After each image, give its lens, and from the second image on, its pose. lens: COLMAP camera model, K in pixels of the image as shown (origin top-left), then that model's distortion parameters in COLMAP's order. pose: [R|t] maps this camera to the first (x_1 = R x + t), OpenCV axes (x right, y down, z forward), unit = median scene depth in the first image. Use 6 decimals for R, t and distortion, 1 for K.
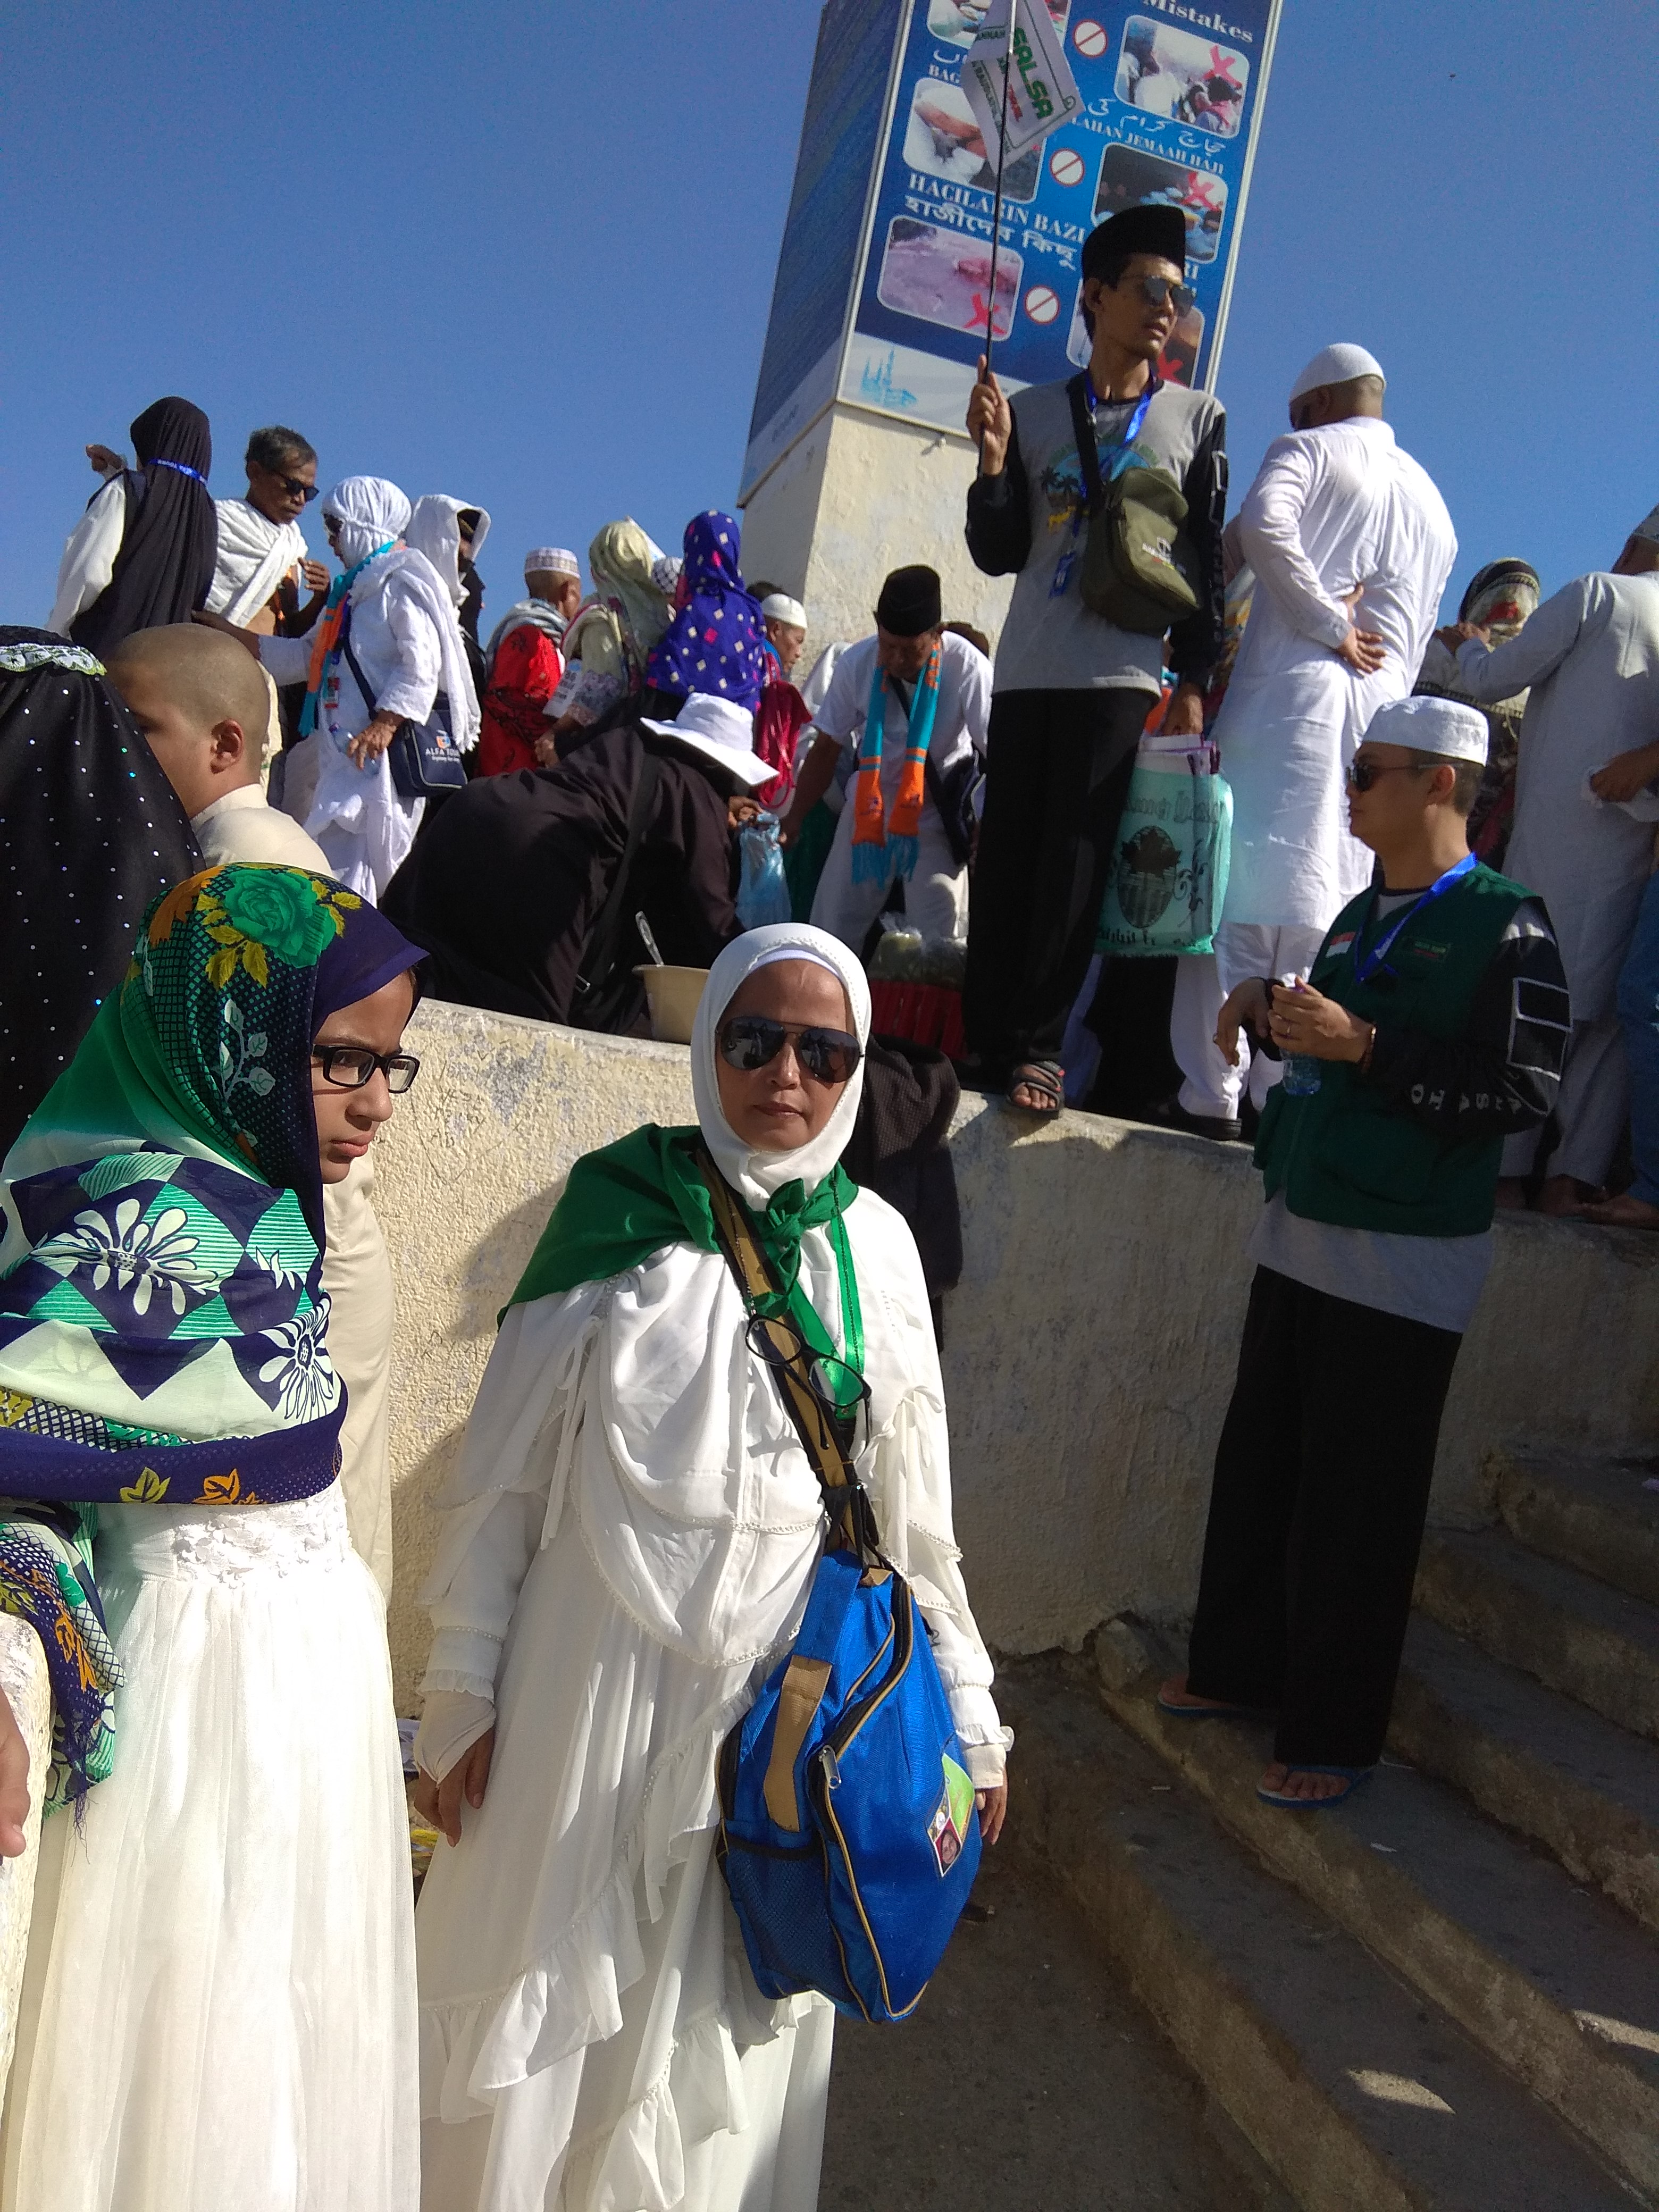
lens RADIAL K [[1759.4, 0, 829.4], [0, 1759.4, 1105.2], [0, 0, 1]] dist [-0.023925, -0.002450]
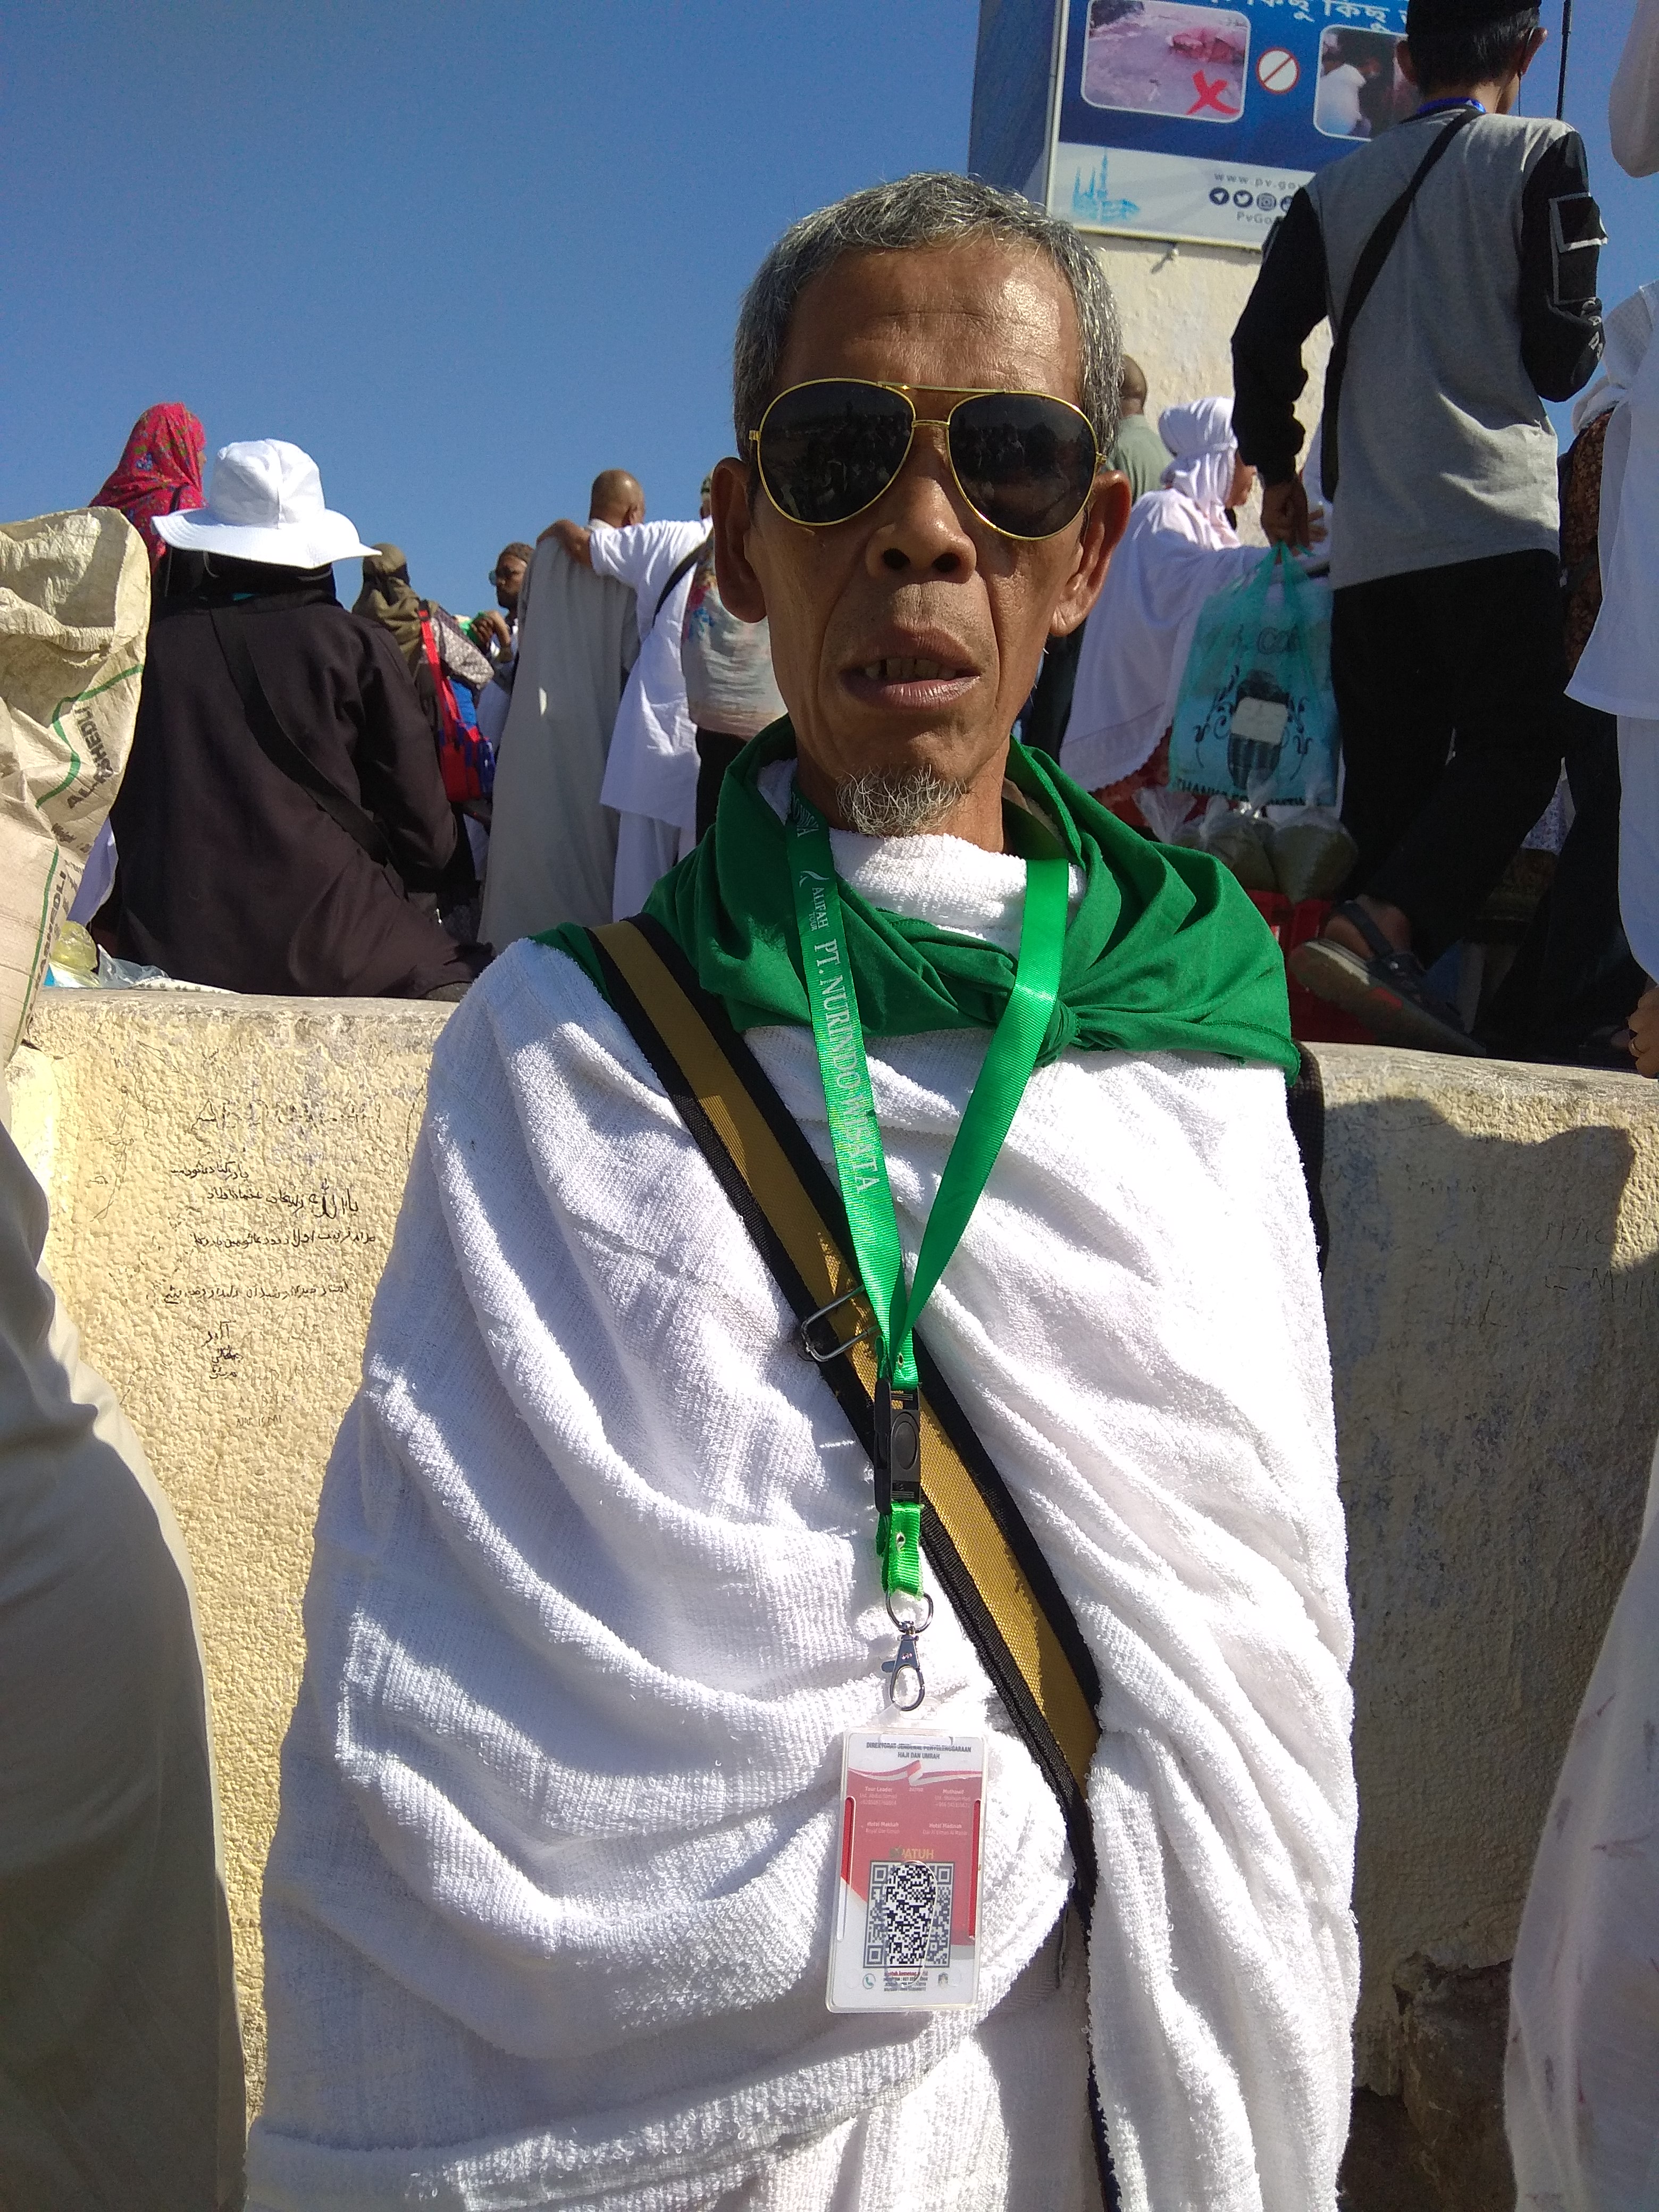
lens RADIAL K [[1759.4, 0, 830.9], [0, 1759.4, 1107.9], [0, 0, 1]] dist [-0.023925, -0.002450]
pose [[0.980995, -0.092454, -0.170591, 0.006820], [0.099238, 0.994560, 0.031664, -0.006871], [0.166735, -0.047991, 0.984833, 0.112302]]
